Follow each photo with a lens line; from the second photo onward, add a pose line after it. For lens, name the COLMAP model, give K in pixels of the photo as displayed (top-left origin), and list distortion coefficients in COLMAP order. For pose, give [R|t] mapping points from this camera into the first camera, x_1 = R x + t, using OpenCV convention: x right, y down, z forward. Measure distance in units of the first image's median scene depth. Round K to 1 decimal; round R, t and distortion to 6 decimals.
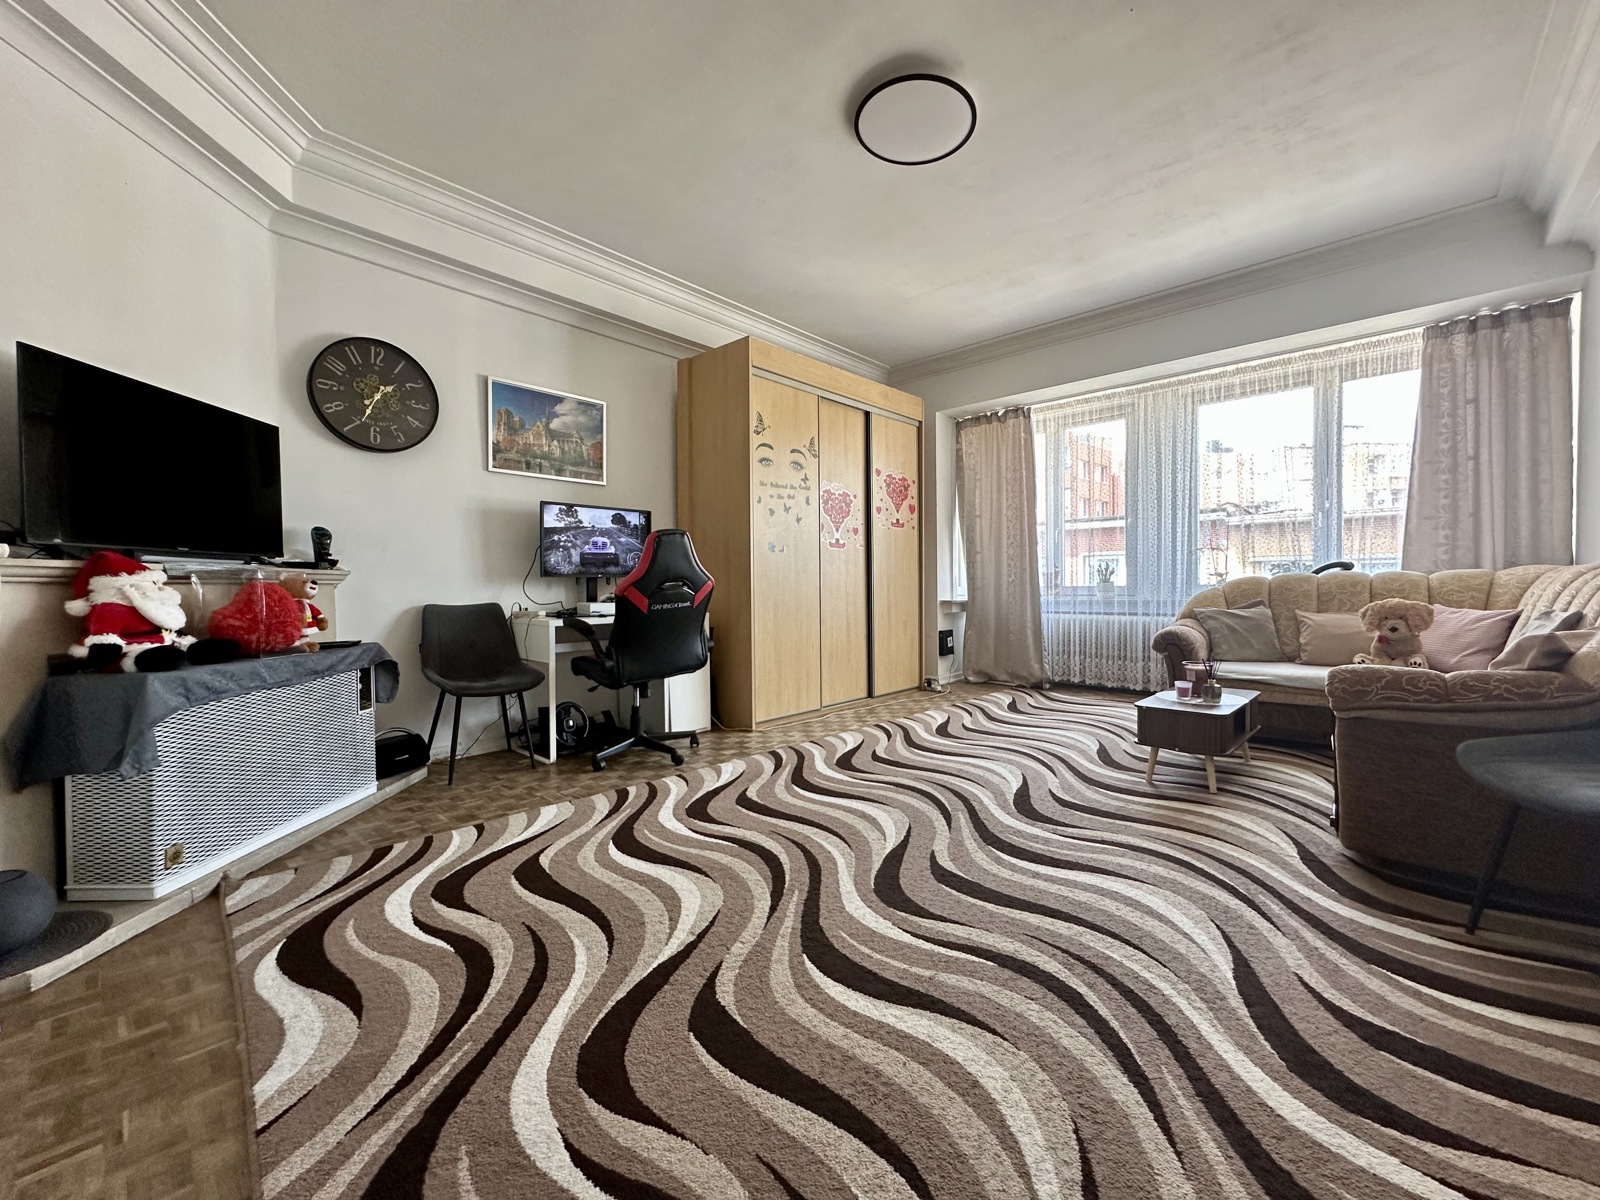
lens RADIAL K [[643.1, 0, 797.3], [0, 643.1, 595.5], [0, 0, 1]] dist [-0.002258, 0.000632]
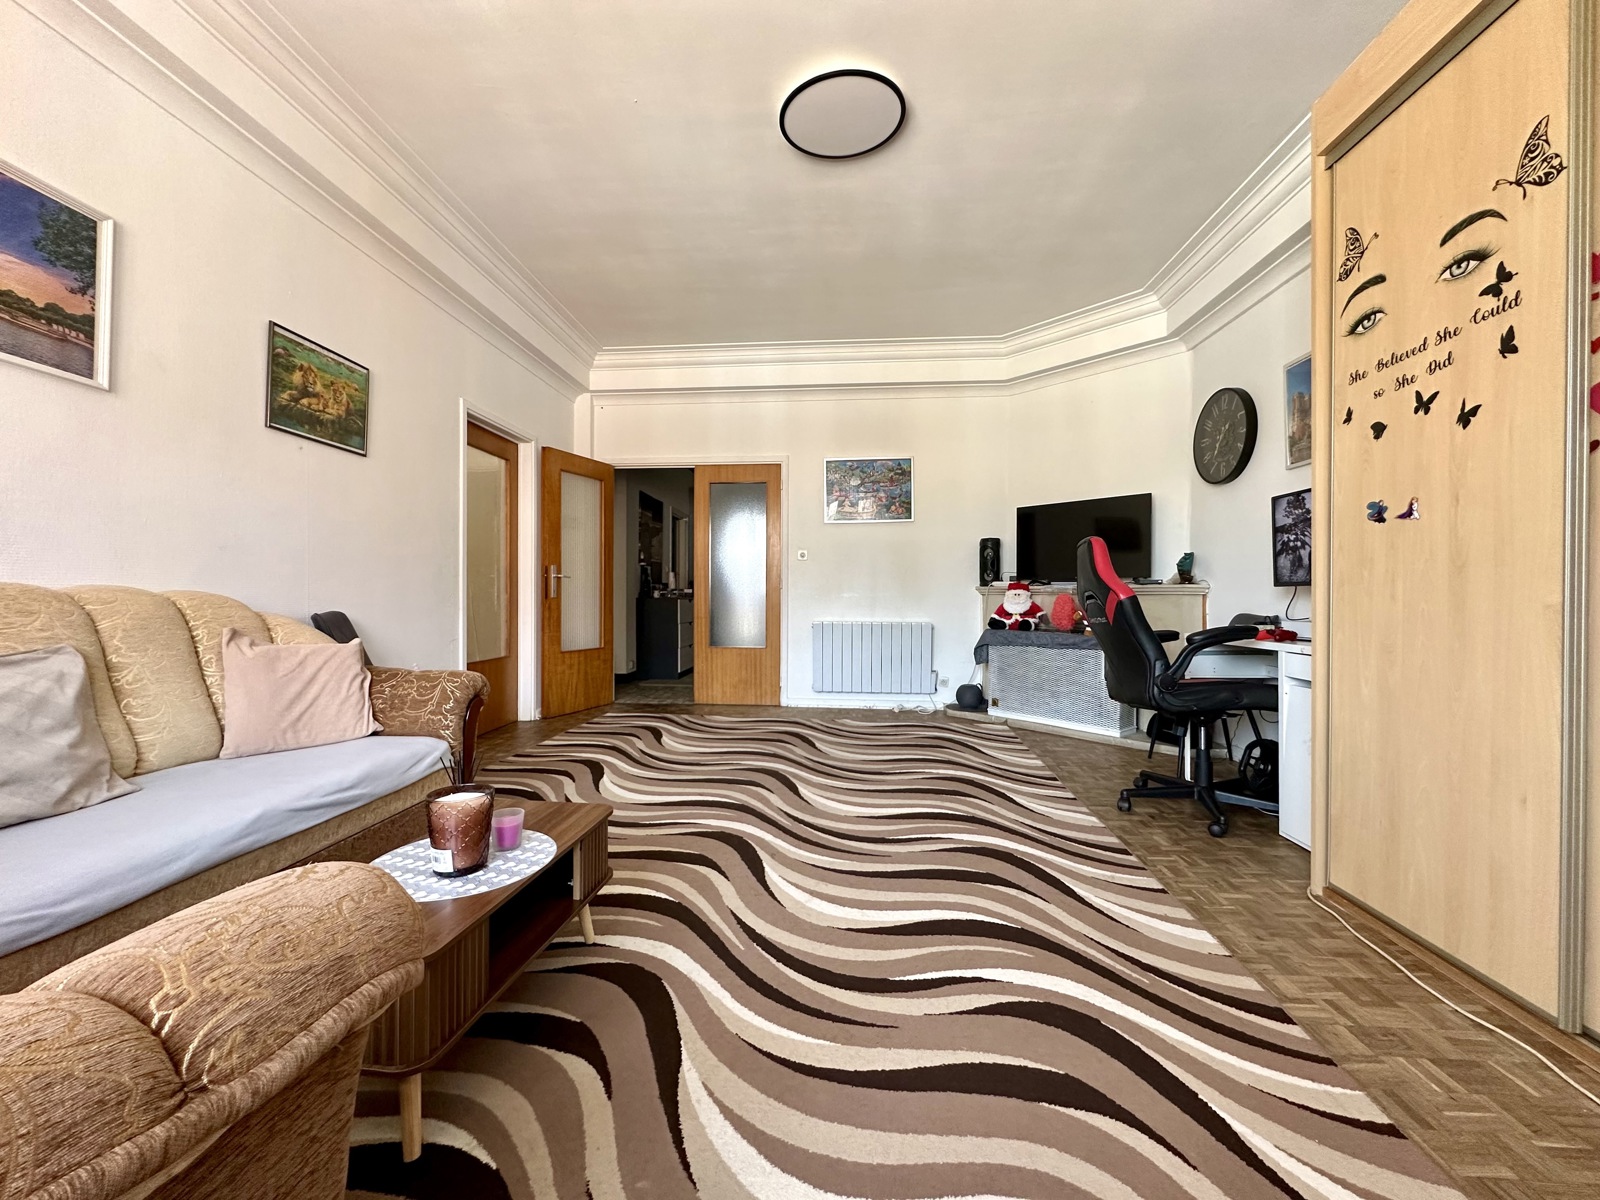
lens RADIAL K [[643.1, 0, 804.9], [0, 643.1, 600.2], [0, 0, 1]] dist [-0.002258, 0.000632]
pose [[-0.779639, 0.012063, -0.626113, 0.618572], [-0.003613, 0.999711, 0.023760, -0.029357], [0.626218, 0.020786, -0.779371, 1.283489]]
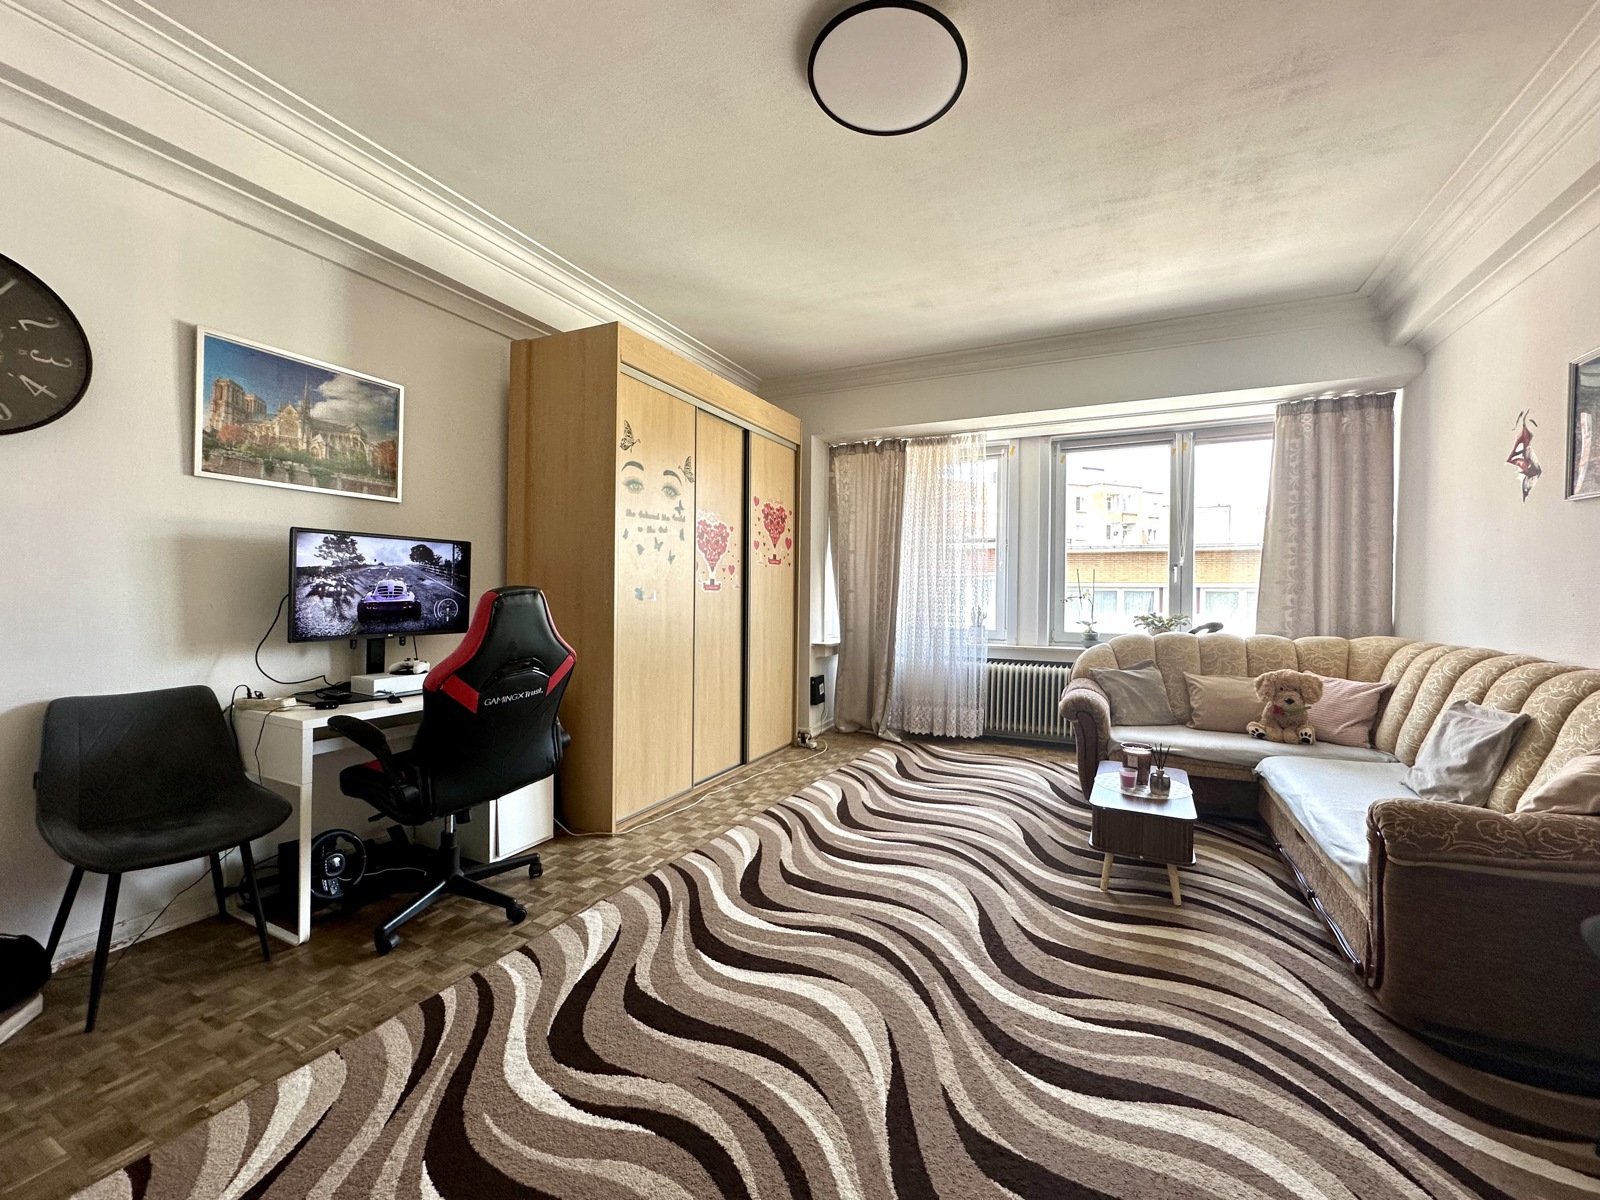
lens RADIAL K [[643.1, 0, 800.7], [0, 643.1, 596.0], [0, 0, 1]] dist [-0.002258, 0.000632]
pose [[0.956729, 0.019045, 0.290355, -0.092364], [-0.016494, 0.999801, -0.011233, -0.078679], [-0.290512, 0.005958, 0.956853, 0.225988]]
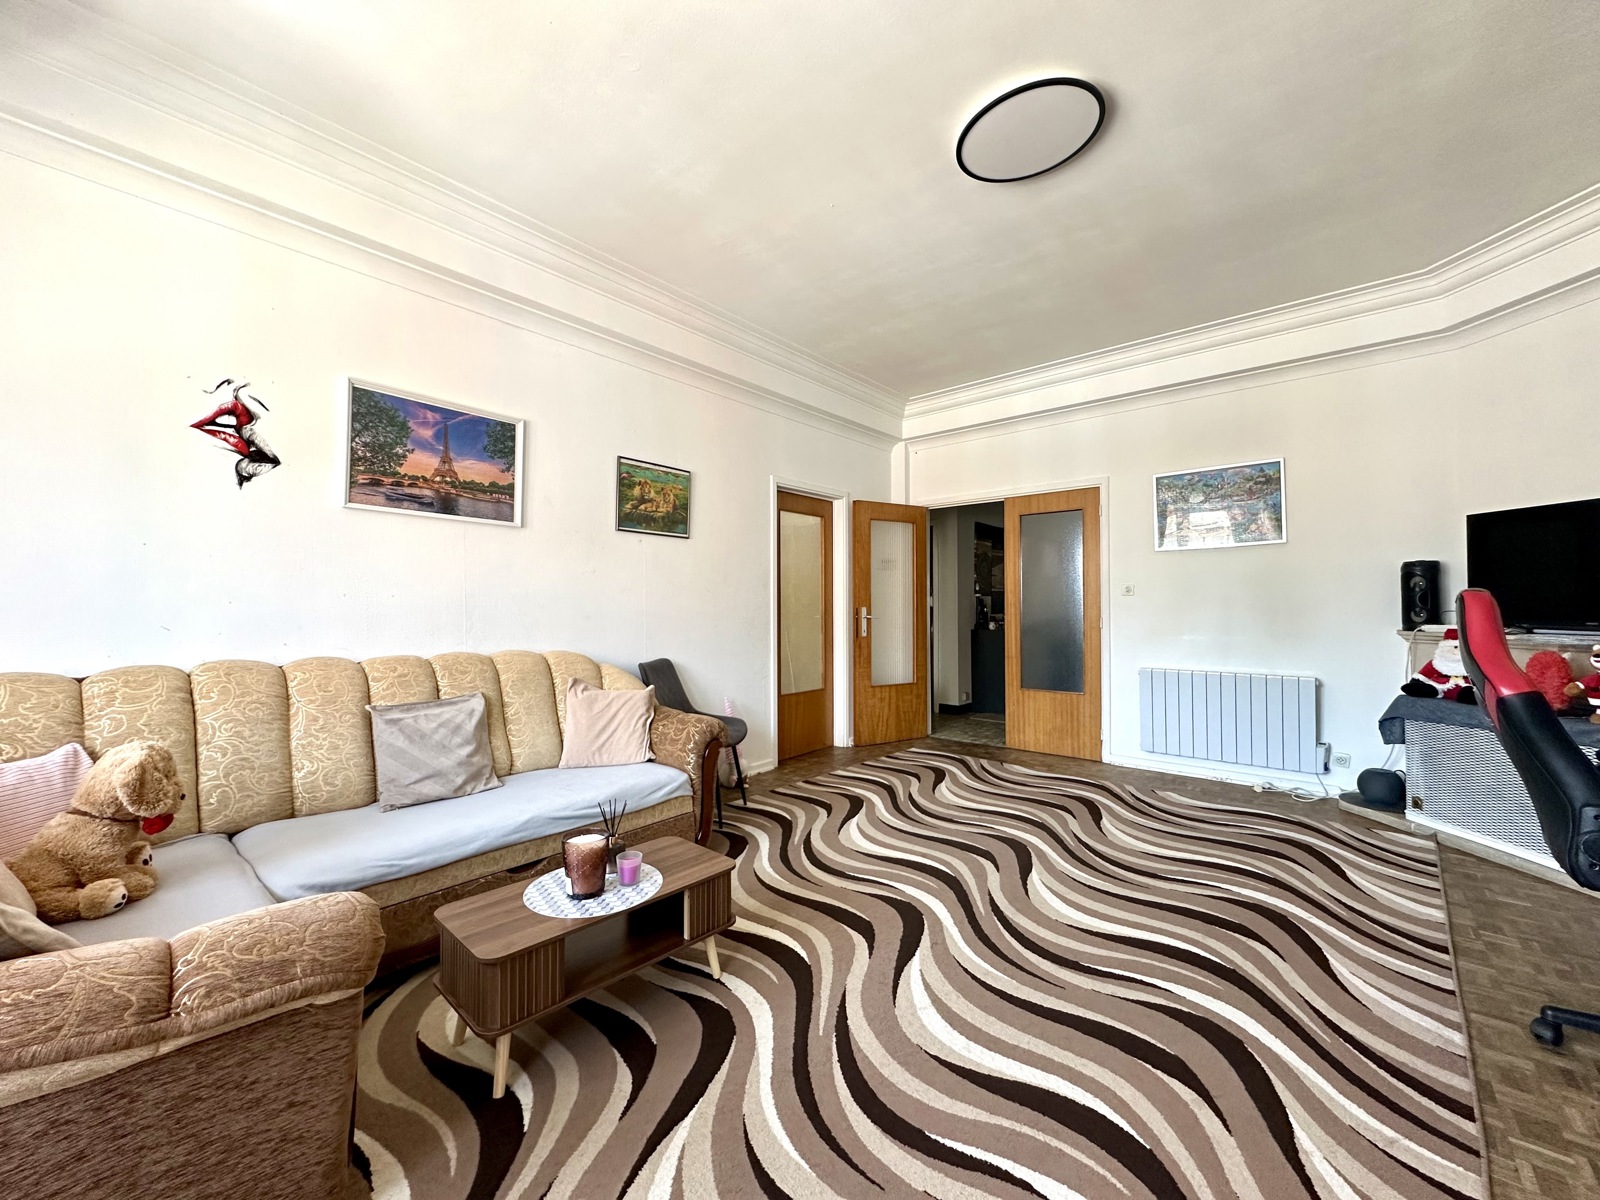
lens RADIAL K [[643.1, 0, 798.9], [0, 643.1, 600.8], [0, 0, 1]] dist [-0.002258, 0.000632]
pose [[-0.999246, 0.013539, -0.036385, 0.392620], [0.013377, 0.999899, 0.004699, -0.090401], [0.036445, 0.004209, -0.999327, 1.373543]]
